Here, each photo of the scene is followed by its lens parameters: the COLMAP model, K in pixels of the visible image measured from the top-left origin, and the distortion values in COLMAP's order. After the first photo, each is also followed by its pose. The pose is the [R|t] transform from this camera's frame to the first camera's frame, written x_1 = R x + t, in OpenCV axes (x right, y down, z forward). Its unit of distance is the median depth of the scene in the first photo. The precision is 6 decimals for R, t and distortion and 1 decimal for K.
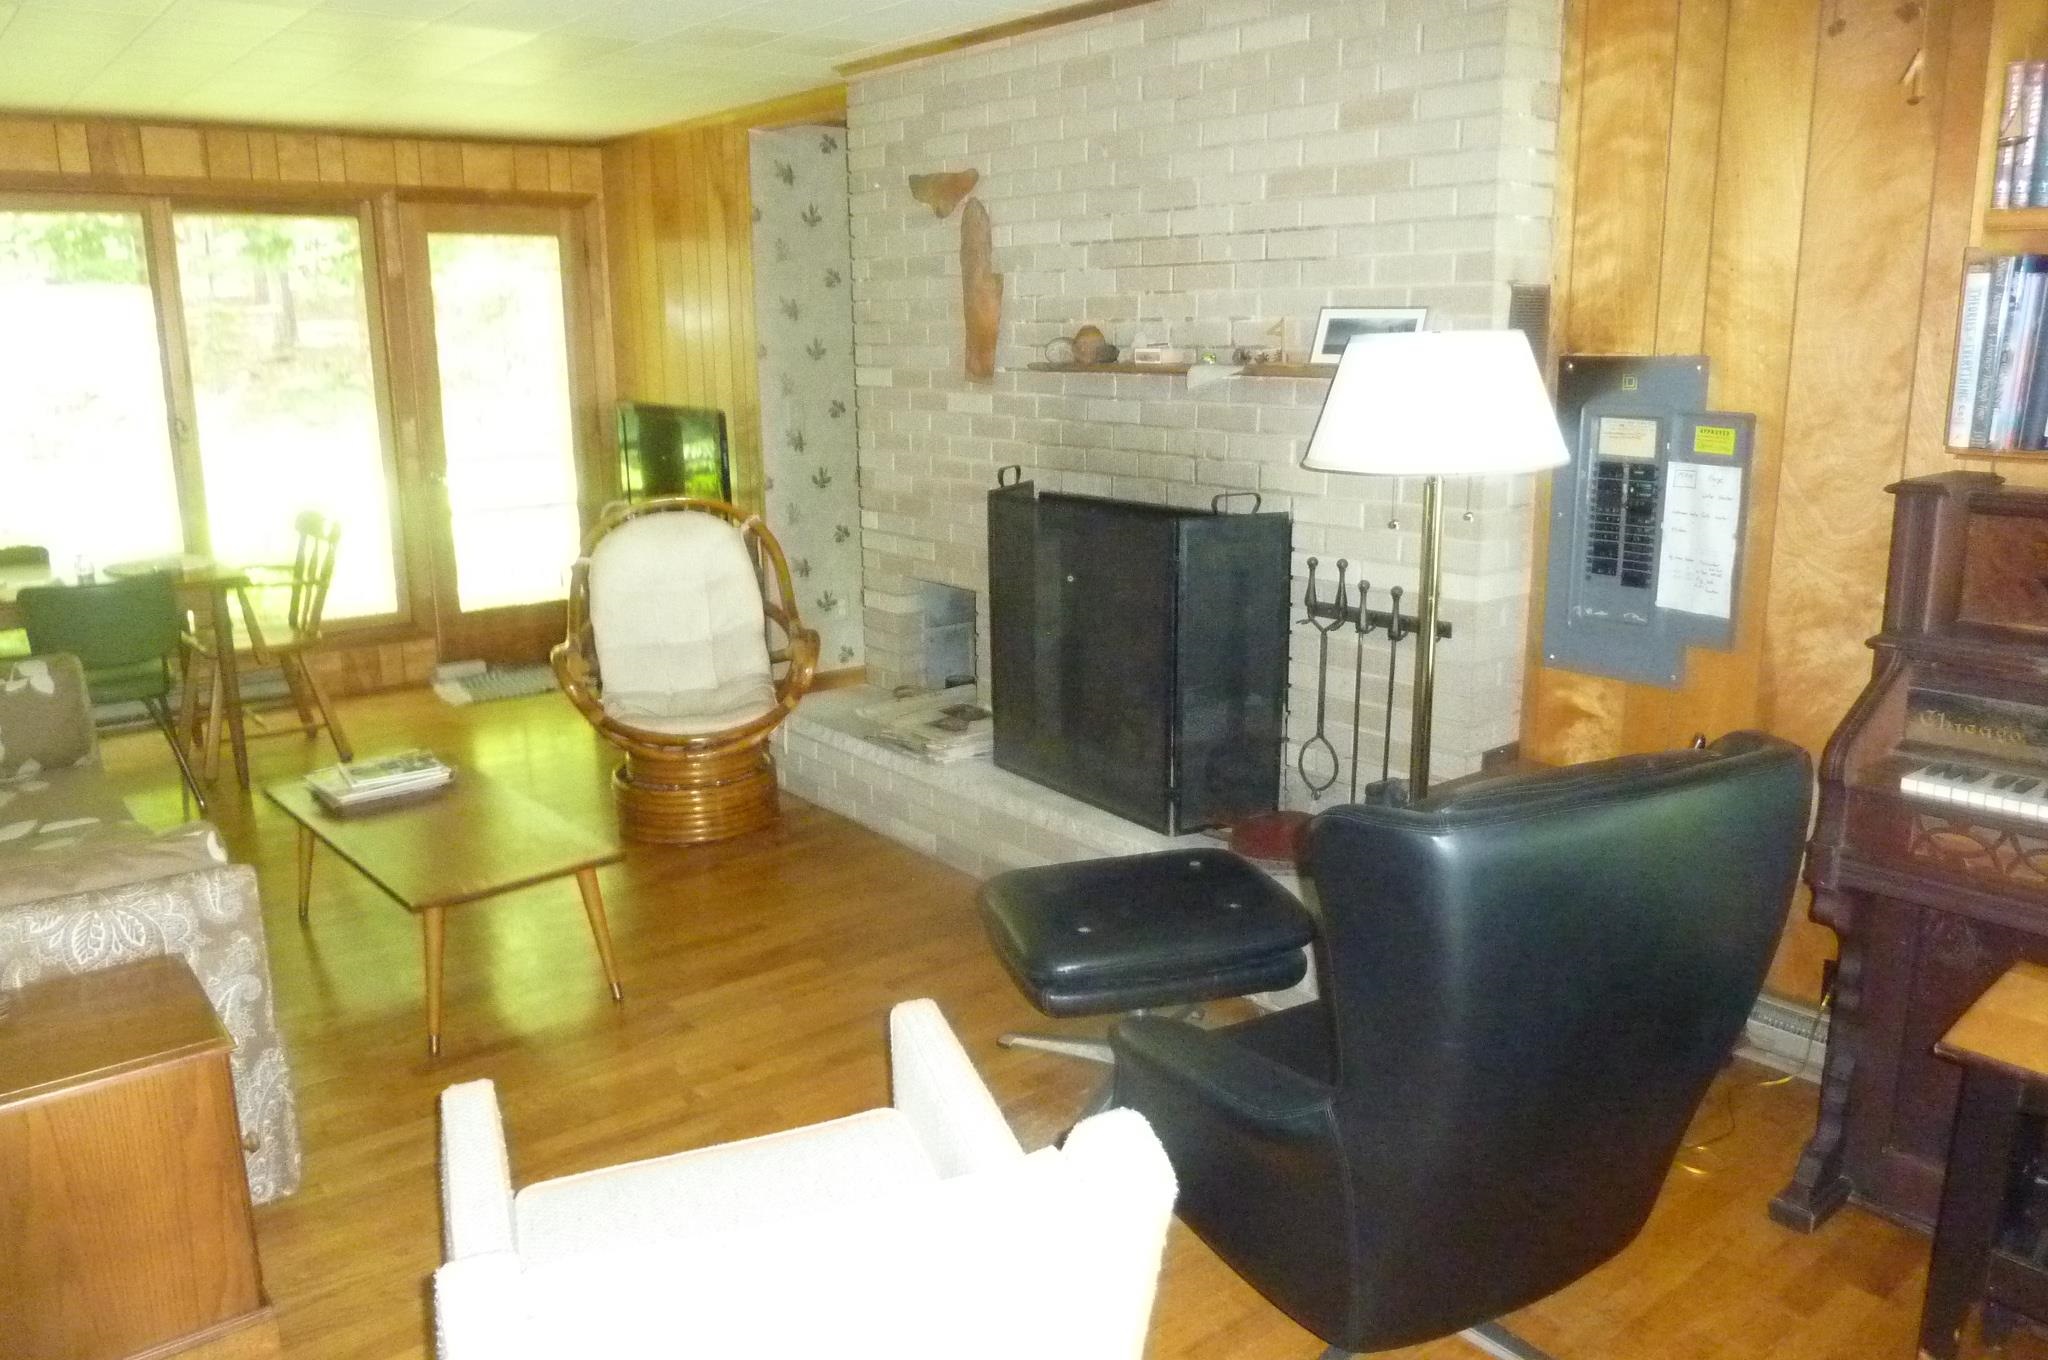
lens RADIAL K [[1510.9, 0, 1013.4], [0, 1510.9, 674.8], [0, 0, 1]] dist [0.002816, -0.040982]
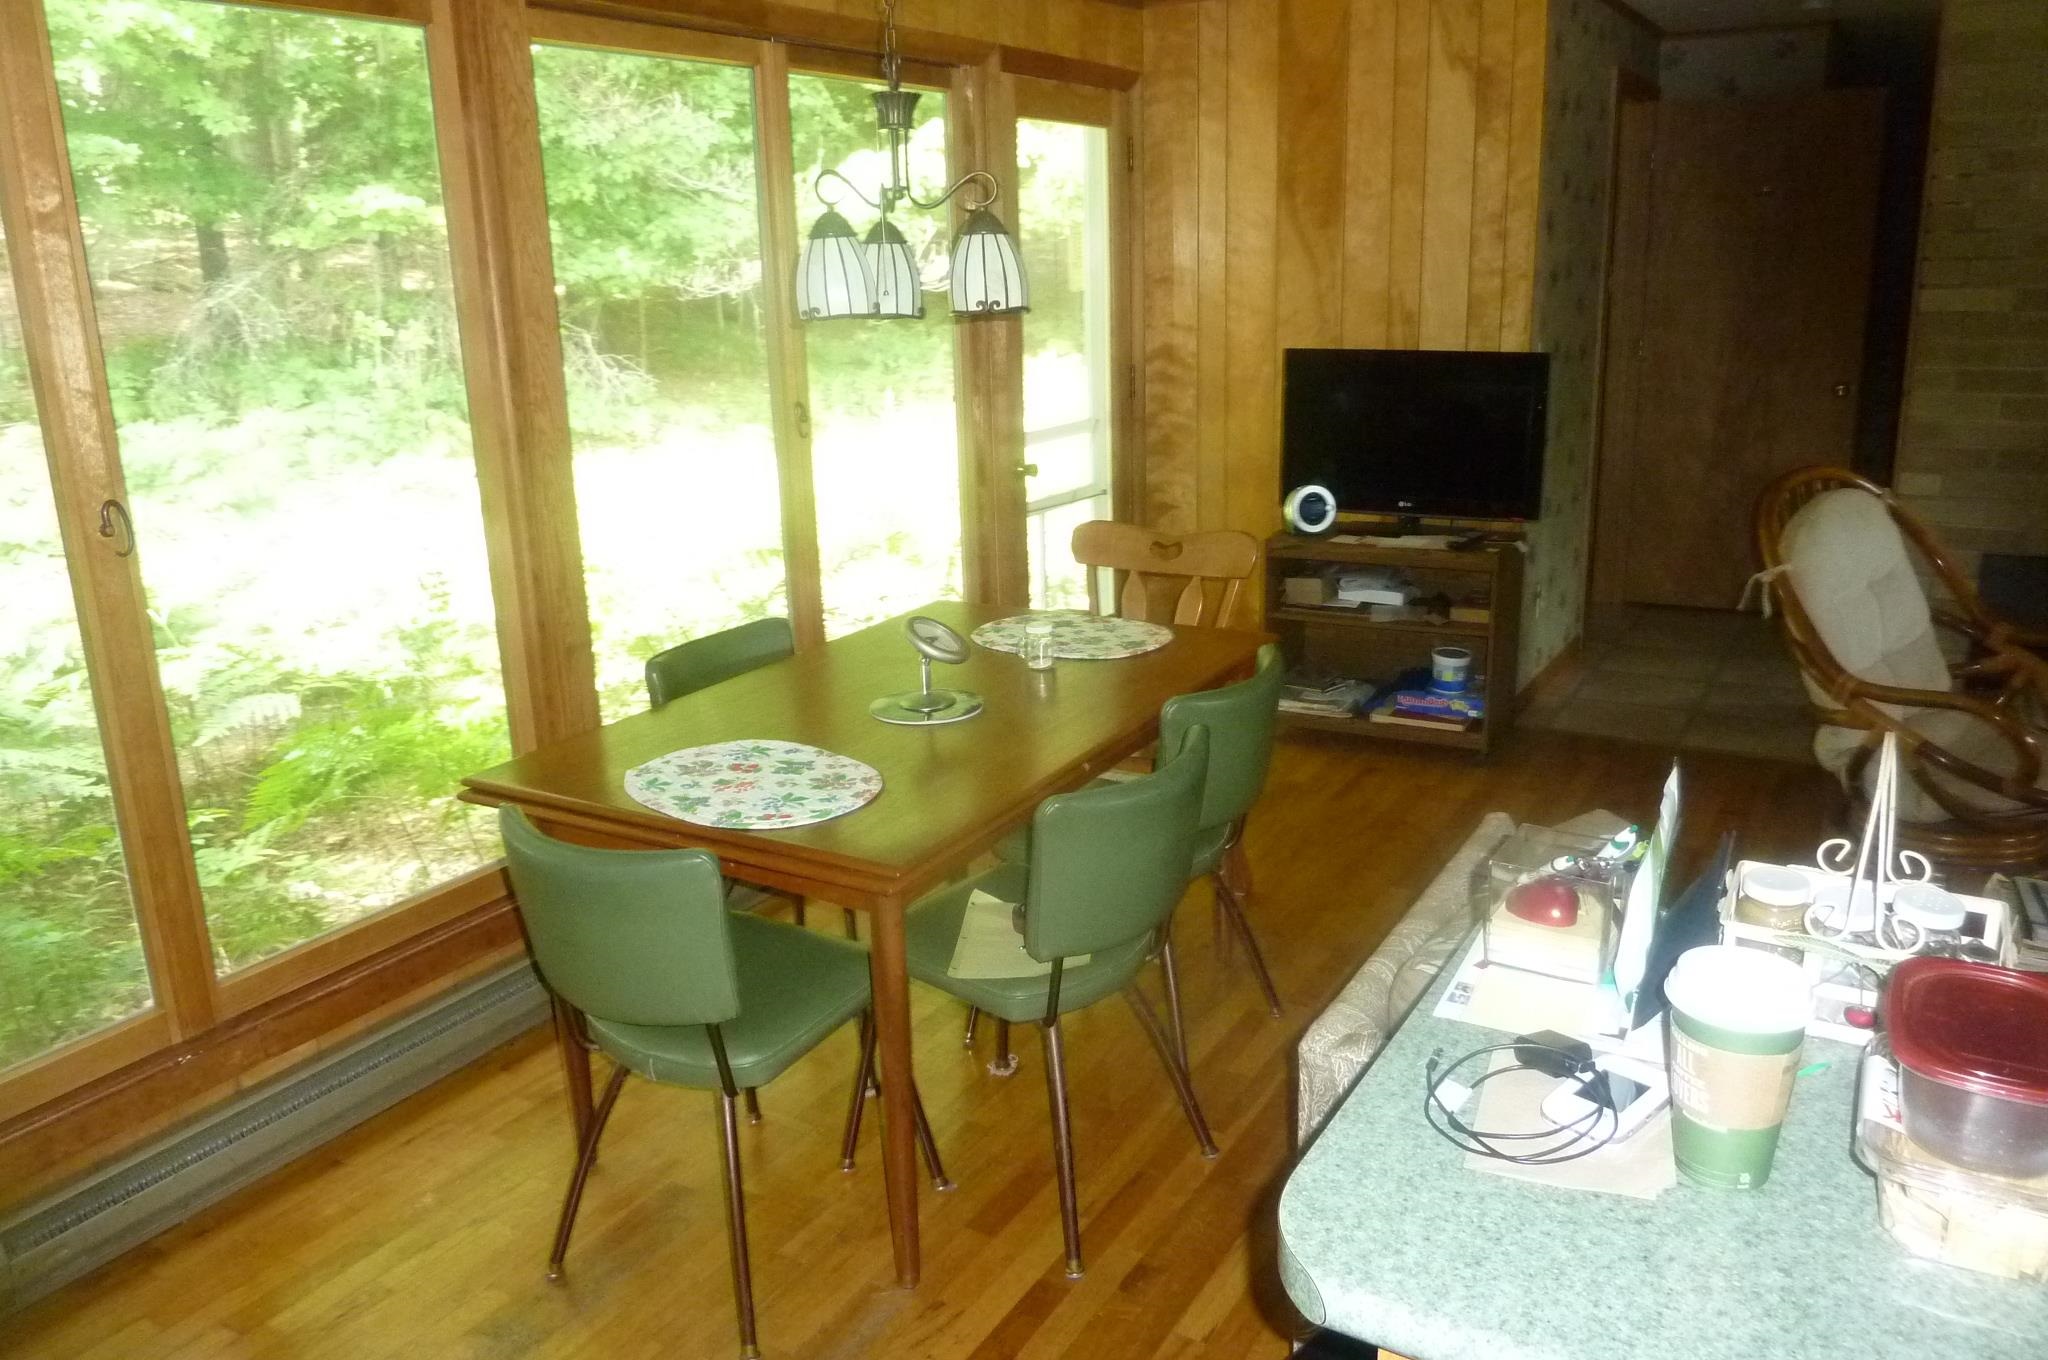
lens RADIAL K [[1496.1, 0, 1024.0], [0, 1496.1, 680.0], [0, 0, 1]] dist [-0.027426, 0.000845]
pose [[0.938343, -0.109552, 0.327890, -0.859956], [0.096112, 0.993739, 0.056968, -0.099385], [-0.332078, -0.021941, 0.942997, 0.464885]]
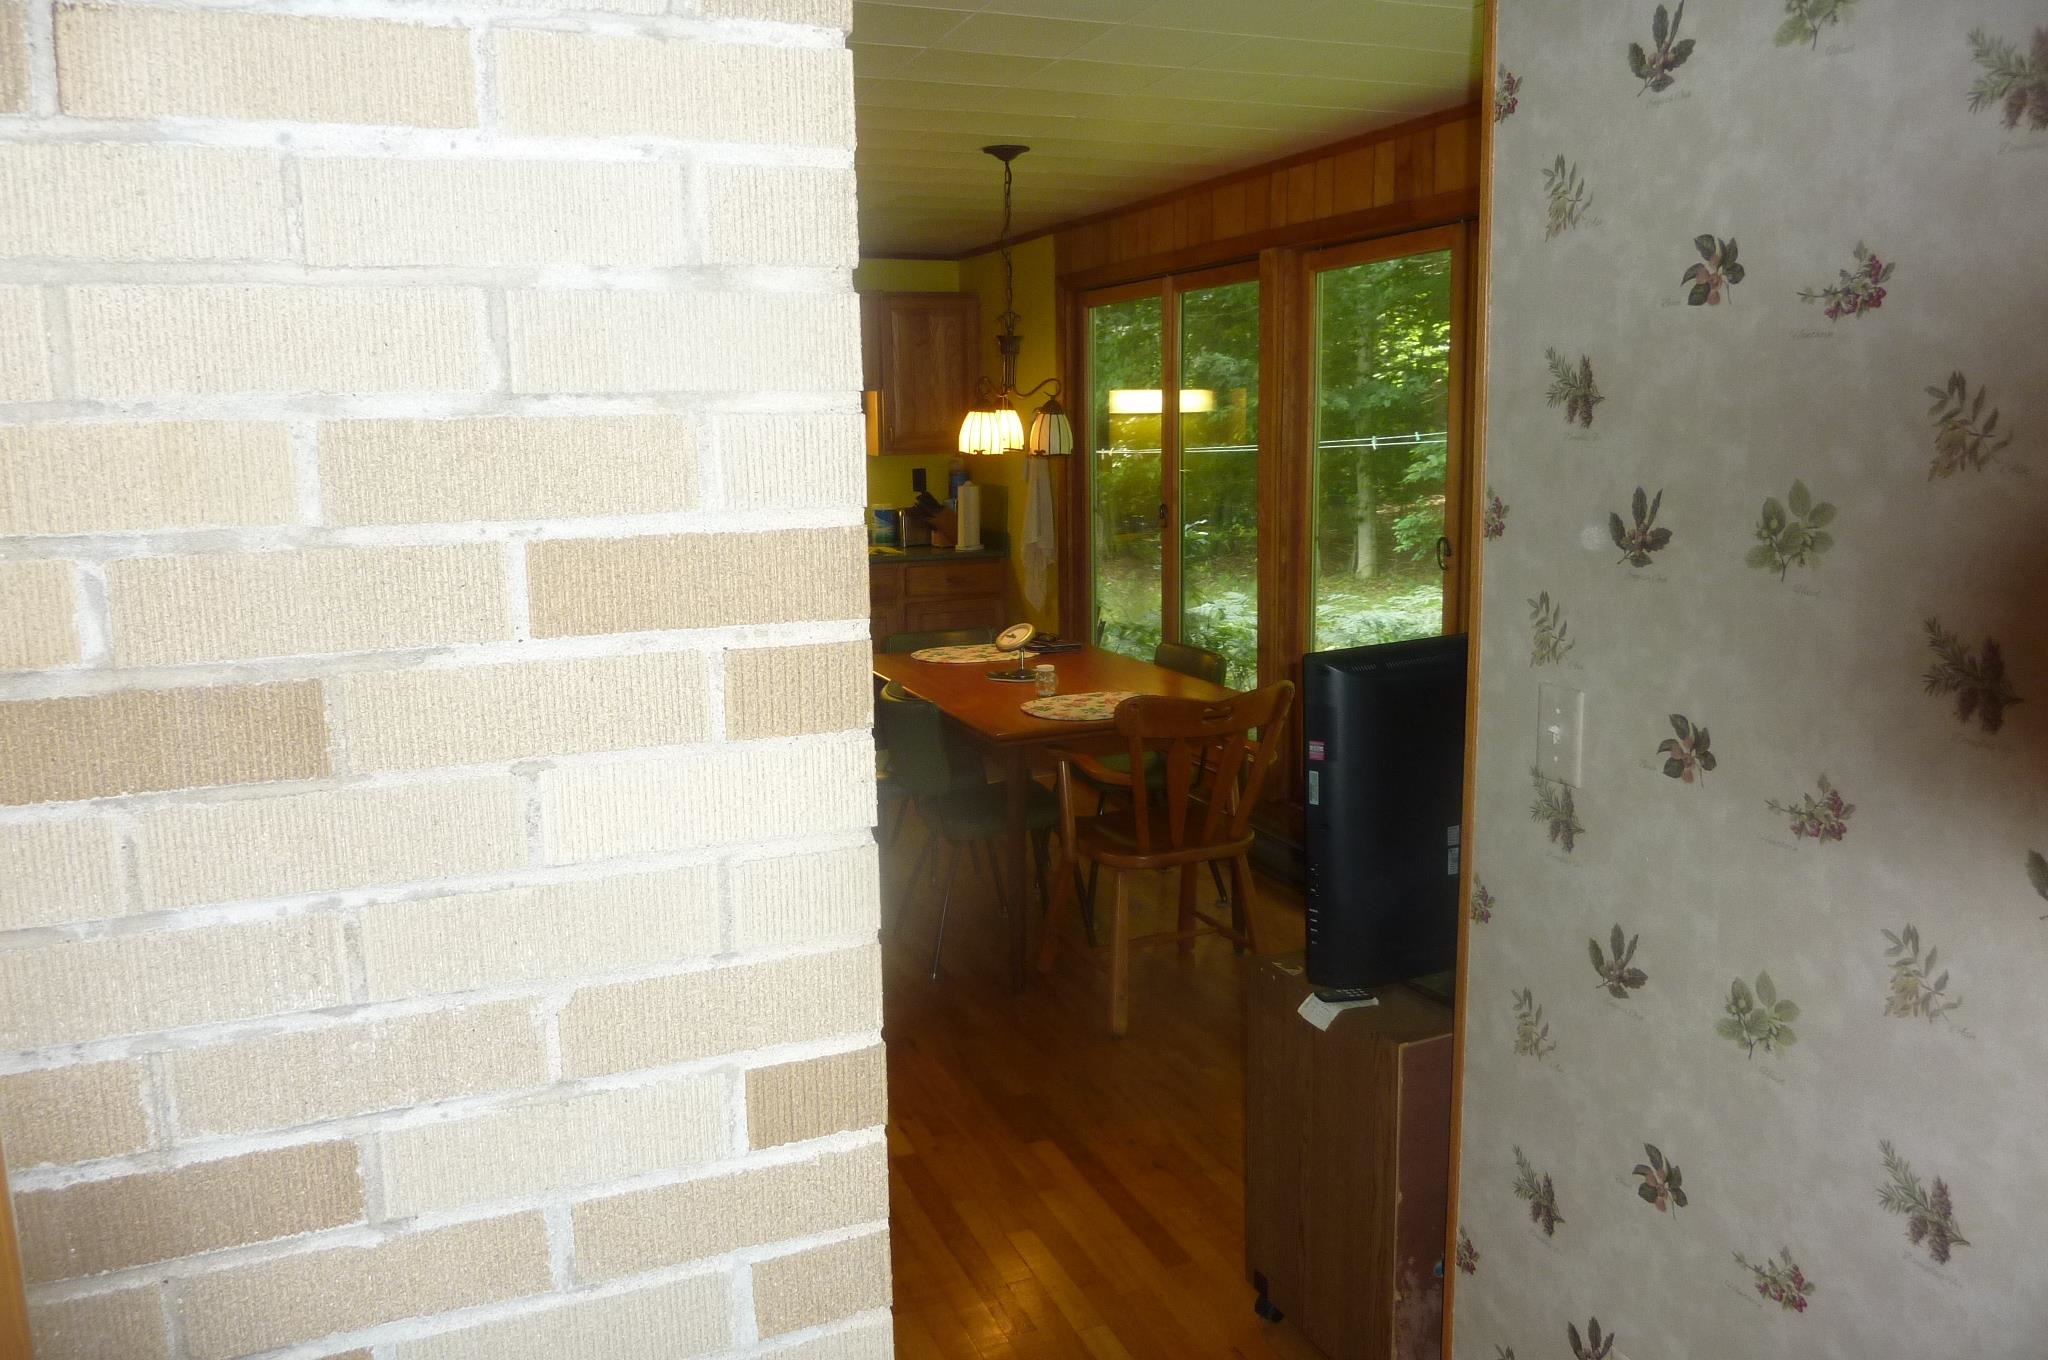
lens RADIAL K [[1510.9, 0, 1013.4], [0, 1510.9, 674.8], [0, 0, 1]] dist [0.002816, -0.040982]
pose [[-0.295906, 0.180461, -0.938016, 0.224093], [-0.201363, 0.948141, 0.245931, -0.305939], [0.933752, 0.261654, -0.244223, 1.261967]]
